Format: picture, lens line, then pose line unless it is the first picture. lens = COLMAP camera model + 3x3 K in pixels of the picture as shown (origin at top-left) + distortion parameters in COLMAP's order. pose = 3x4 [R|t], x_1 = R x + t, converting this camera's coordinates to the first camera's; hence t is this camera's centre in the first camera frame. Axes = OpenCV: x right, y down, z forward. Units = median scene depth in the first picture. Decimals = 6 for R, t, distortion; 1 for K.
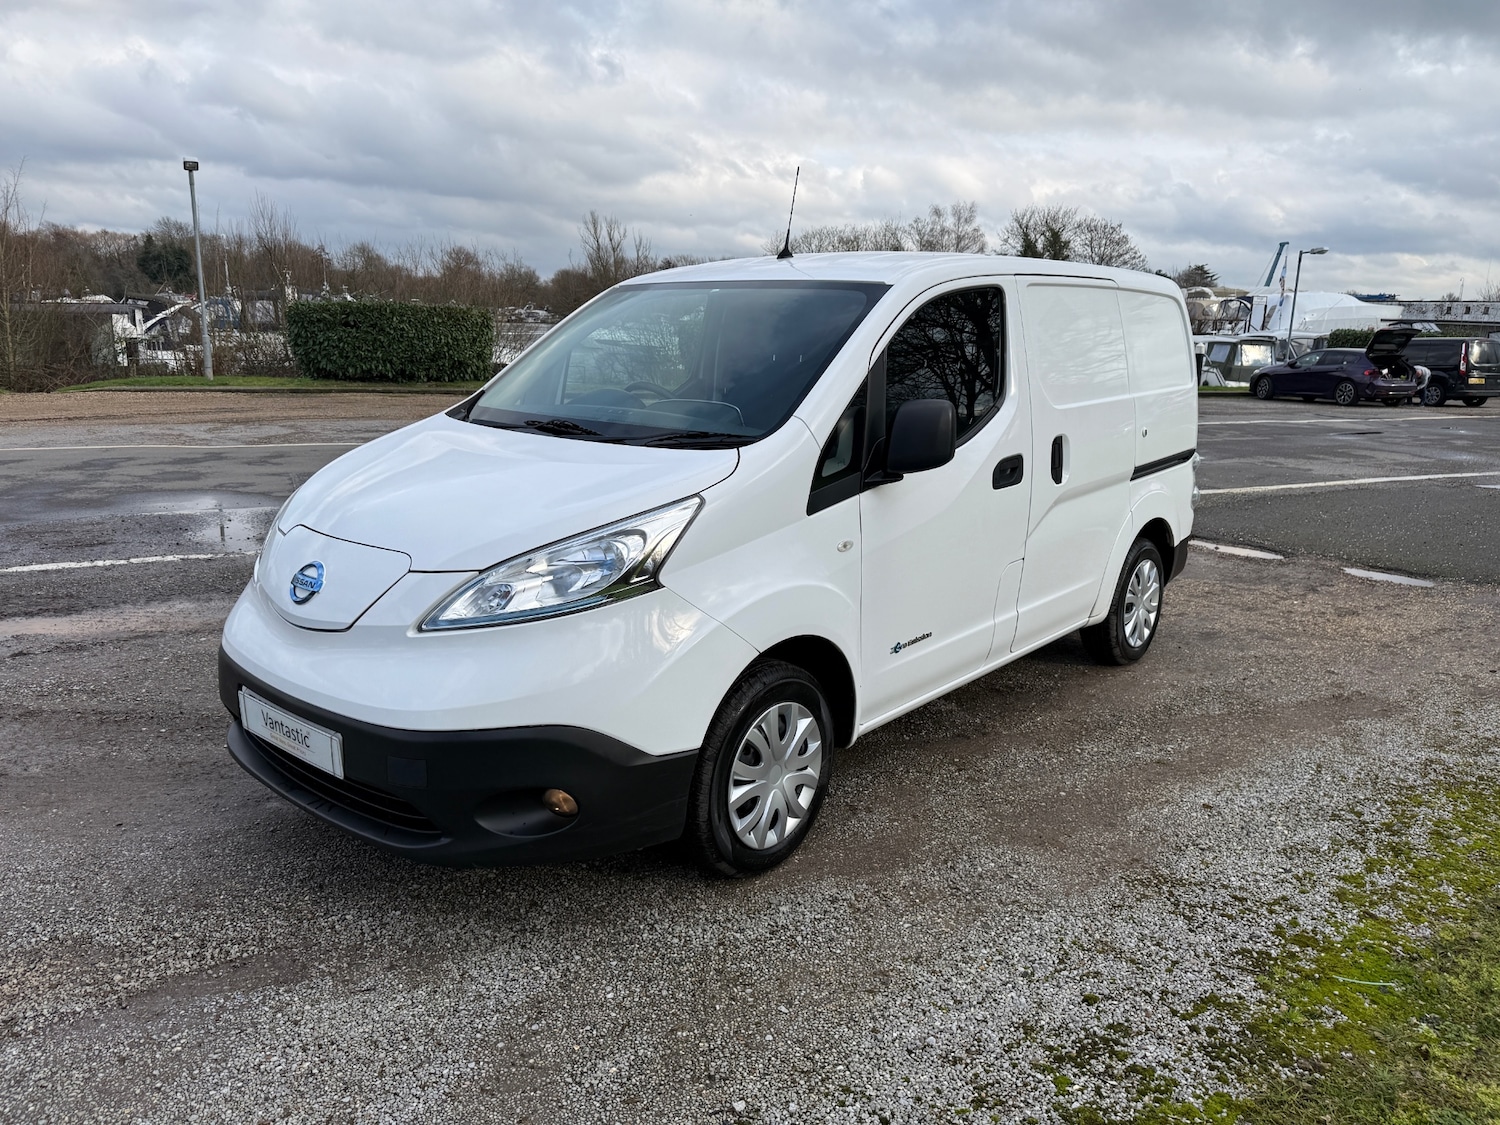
lens RADIAL K [[1096.5, 0, 752.4], [0, 1096.5, 537.9], [0, 0, 1]] dist [-0.004237, 0.000266]
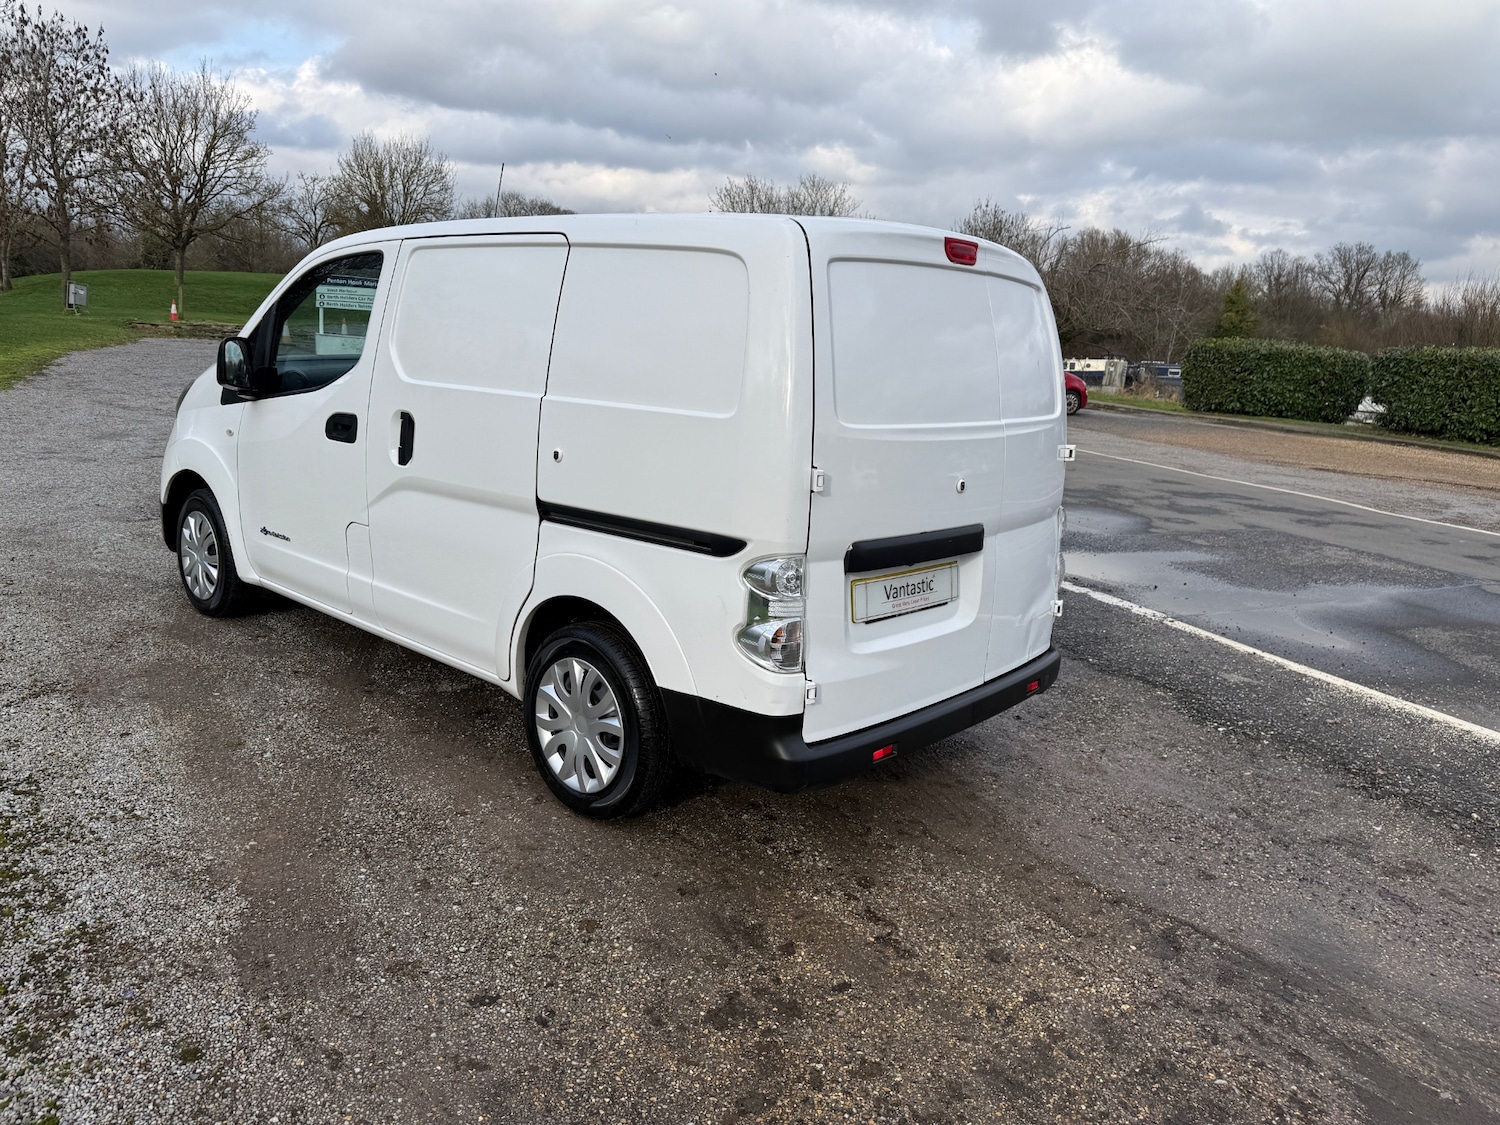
lens RADIAL K [[1093.4, 0, 759.2], [0, 1093.4, 555.4], [0, 0, 1]] dist [0.055734, -0.060621]
pose [[-0.040636, 0.178896, -0.983028, 1.416089], [-0.253556, 0.949789, 0.183328, -0.265153], [0.966467, 0.256703, 0.006764, 1.563224]]
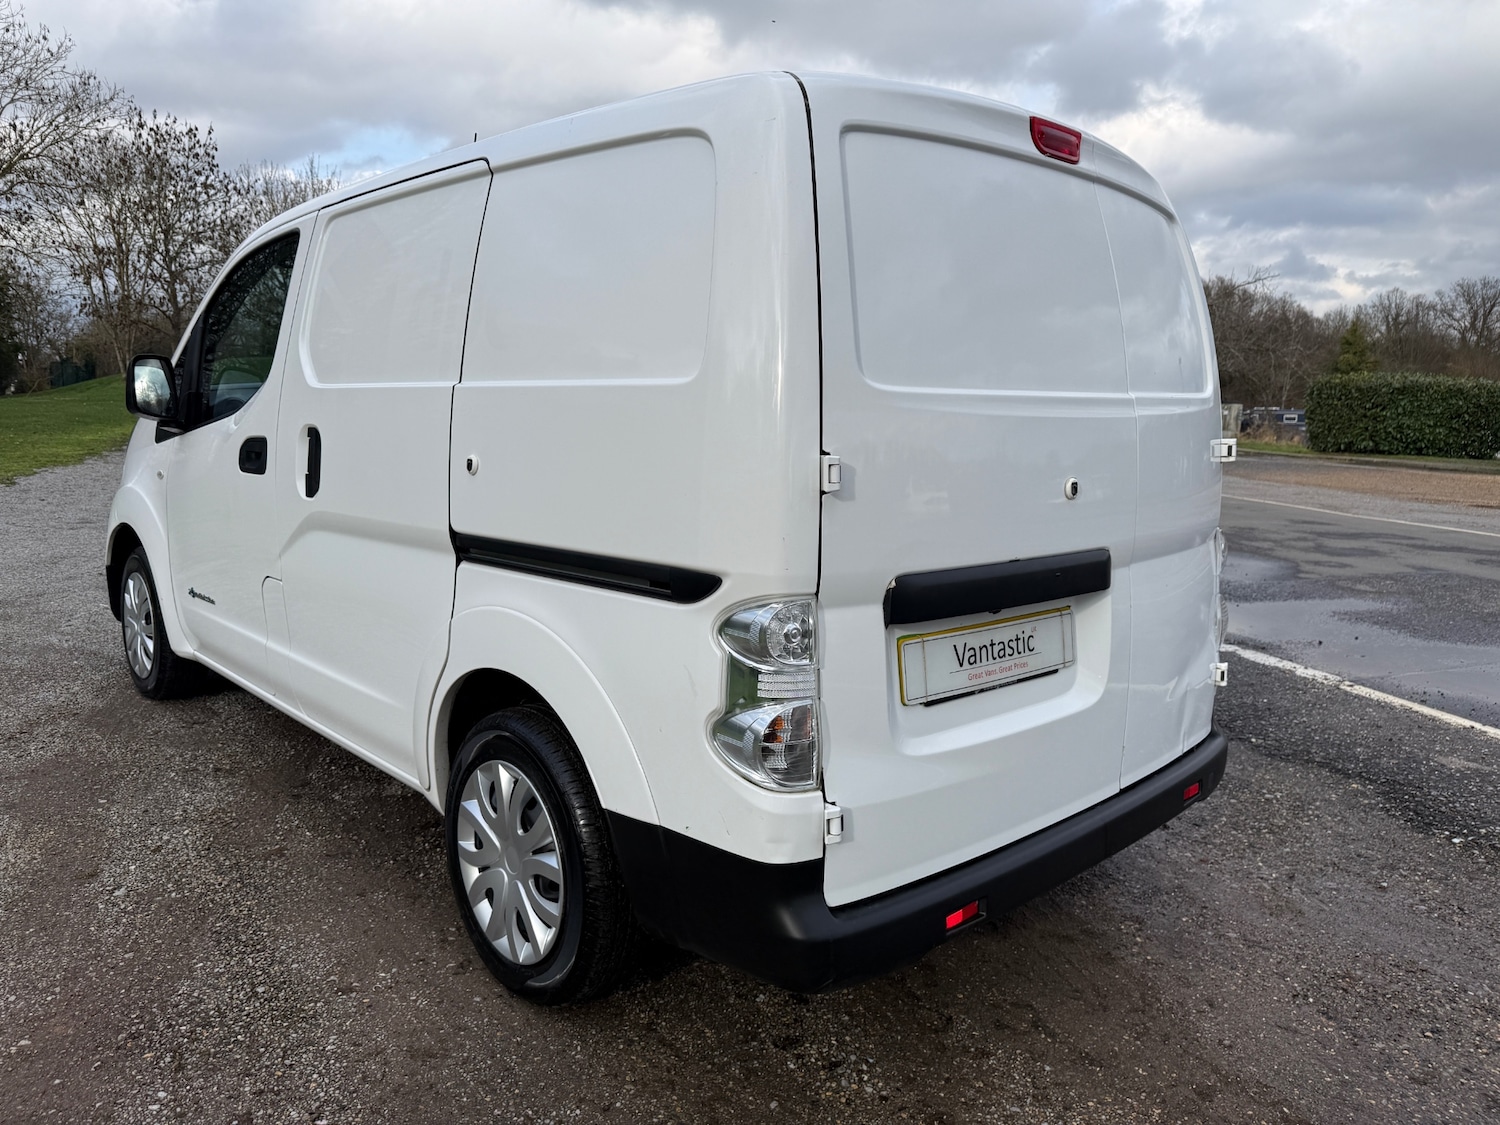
lens RADIAL K [[1096.5, 0, 752.4], [0, 1096.5, 537.9], [0, 0, 1]] dist [-0.004237, 0.000266]
pose [[-0.134252, 0.107183, -0.985134, 1.106467], [-0.214810, 0.967347, 0.134522, -0.211793], [0.967385, 0.229676, -0.106844, 1.620352]]
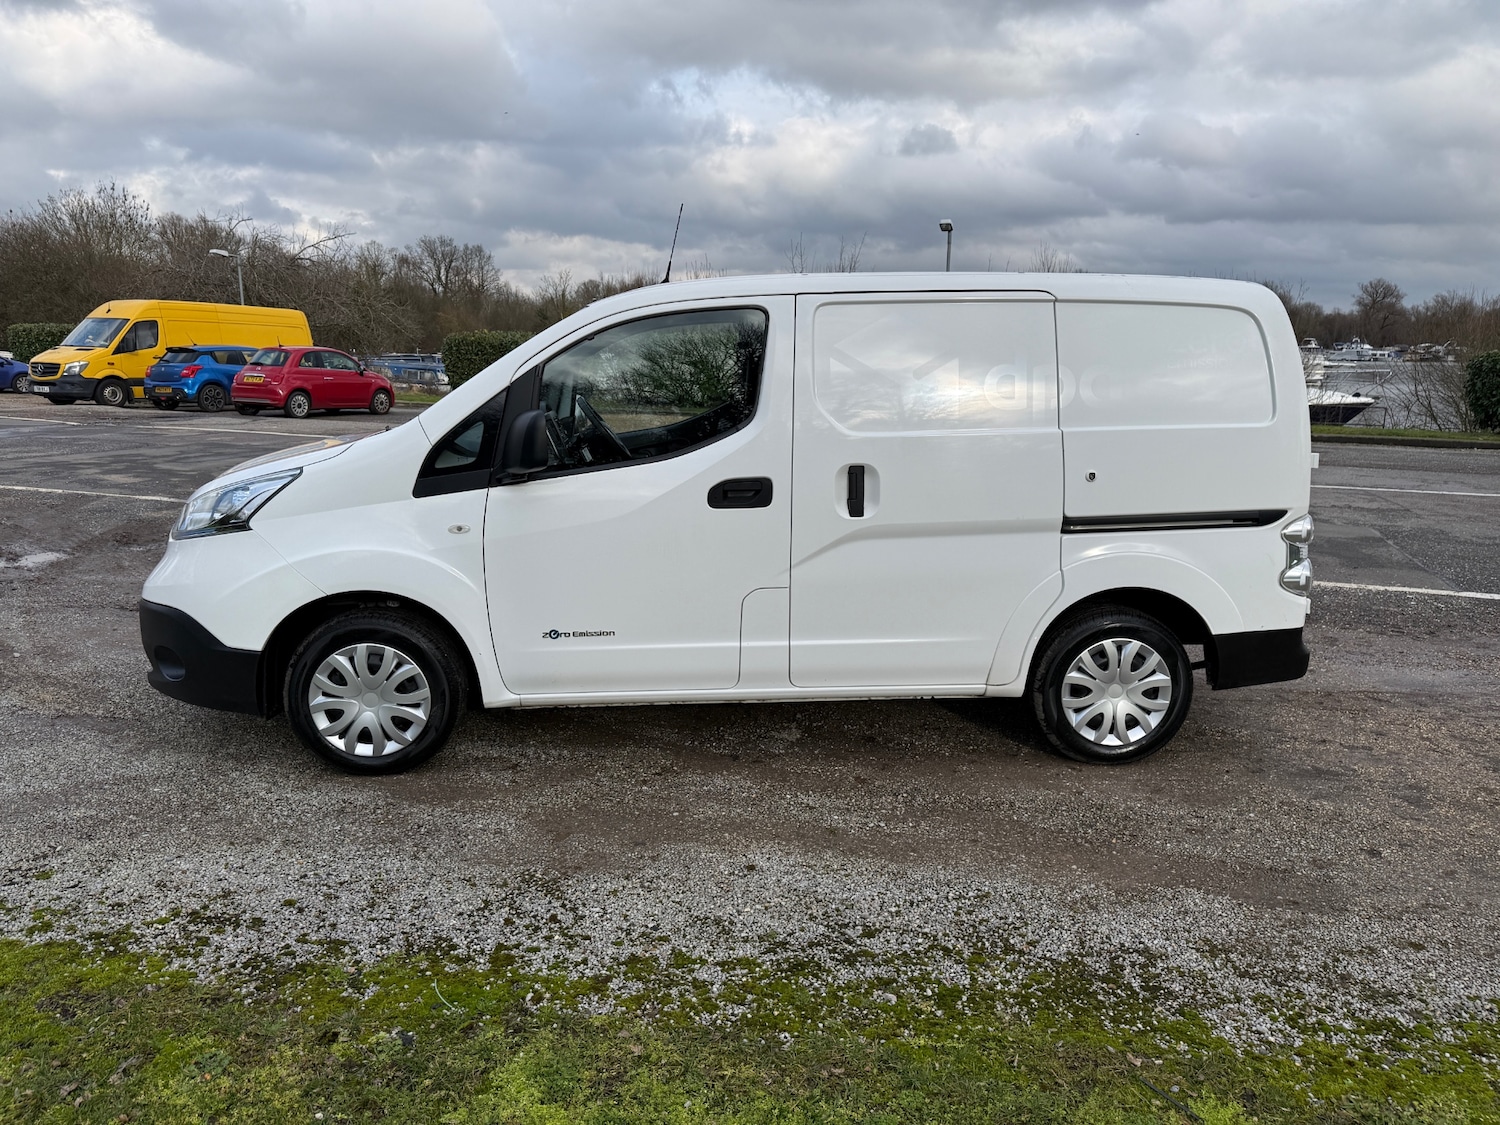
lens RADIAL K [[1077.8, 0, 783.7], [0, 1077.8, 597.3], [0, 0, 1]] dist [0.000079, -0.002839]
pose [[0.699463, 0.146035, -0.699590, 1.047248], [-0.132921, 0.988403, 0.073426, -0.046873], [0.702199, 0.041632, 0.710762, 0.385729]]
